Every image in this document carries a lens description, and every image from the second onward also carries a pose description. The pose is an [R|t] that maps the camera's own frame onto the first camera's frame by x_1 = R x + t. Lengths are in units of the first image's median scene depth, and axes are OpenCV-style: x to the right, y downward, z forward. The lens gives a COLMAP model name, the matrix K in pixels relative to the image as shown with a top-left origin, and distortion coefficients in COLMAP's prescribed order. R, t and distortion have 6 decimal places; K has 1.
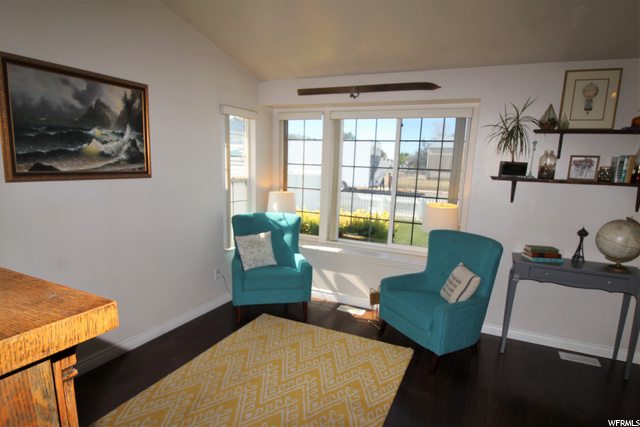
lens RADIAL K [[371.8, 0, 319.0], [0, 371.8, 239.8], [0, 0, 1]] dist [-0.014147, -0.007572]
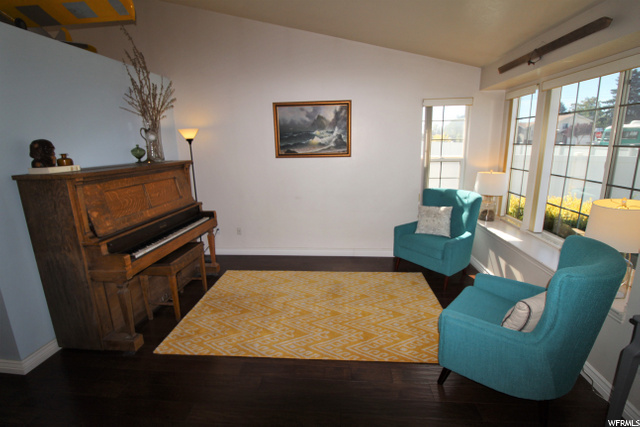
lens RADIAL K [[301.2, 0, 318.4], [0, 301.2, 209.2], [0, 0, 1]] dist [-0.009633, -0.005446]
pose [[0.341496, 0.162992, -0.925643, 0.743803], [-0.162331, 0.980277, 0.112724, -0.067695], [0.925759, 0.111765, 0.361219, 0.411377]]
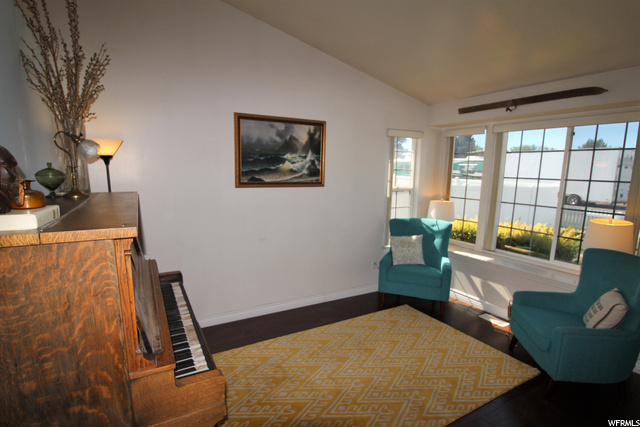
lens RADIAL K [[337.4, 0, 317.3], [0, 337.4, 228.6], [0, 0, 1]] dist [-0.016618, -0.002904]
pose [[0.814879, 0.079297, -0.574181, 0.262926], [-0.106488, 0.994218, -0.013822, 0.009275], [0.569765, 0.072406, 0.818612, -0.040795]]
